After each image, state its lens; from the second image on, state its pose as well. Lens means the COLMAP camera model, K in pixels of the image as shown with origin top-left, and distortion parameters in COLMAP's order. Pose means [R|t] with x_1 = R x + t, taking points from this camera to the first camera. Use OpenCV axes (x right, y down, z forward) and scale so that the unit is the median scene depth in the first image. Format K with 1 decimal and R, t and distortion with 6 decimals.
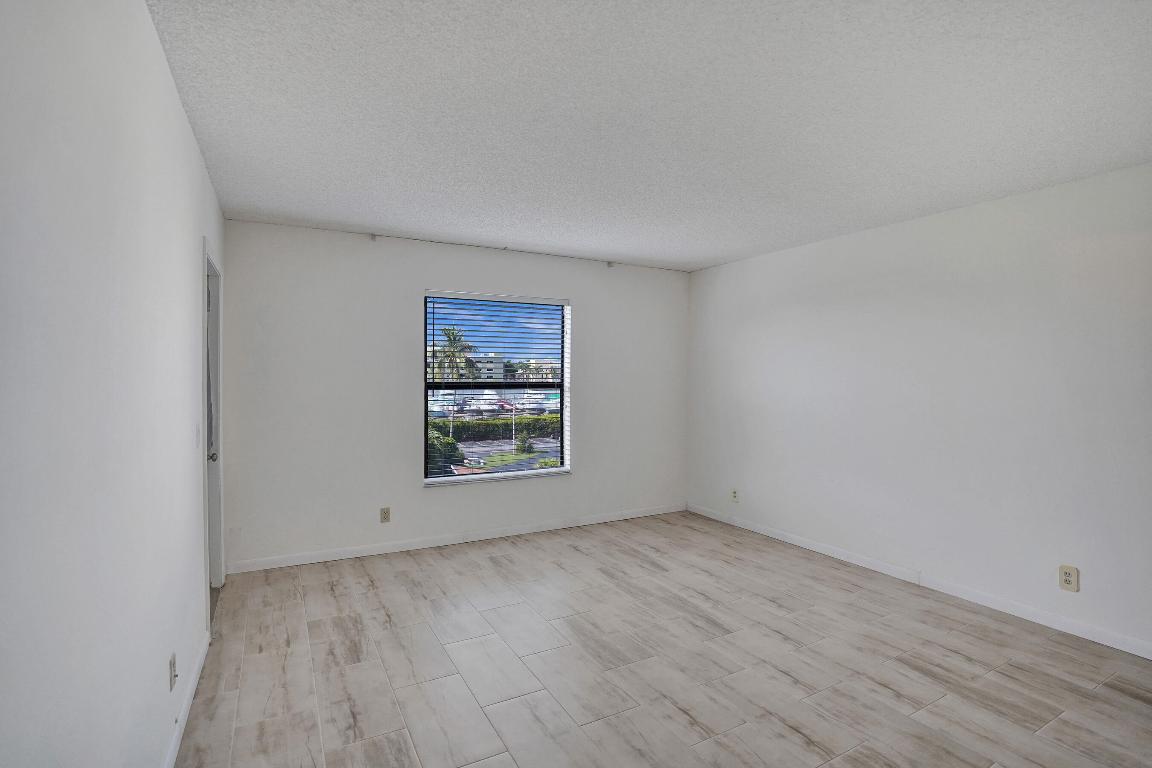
lens RADIAL K [[527.3, 0, 571.5], [0, 527.3, 388.8], [0, 0, 1]] dist [-0.005262, 0.000233]
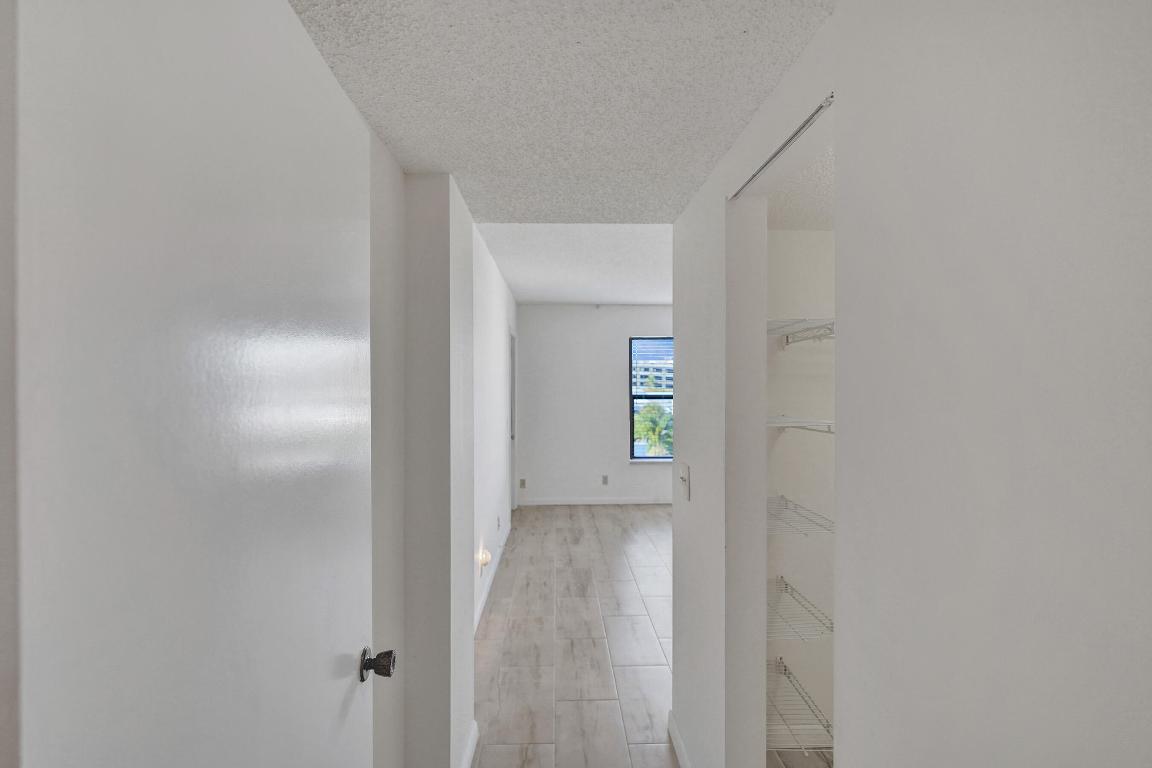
lens RADIAL K [[527.3, 0, 577.9], [0, 527.3, 389.6], [0, 0, 1]] dist [-0.005262, 0.000233]
pose [[0.888755, -0.009057, -0.458292, 0.374362], [-0.001369, 0.999748, -0.022414, 0.009589], [0.458380, 0.020548, 0.888519, -0.547249]]
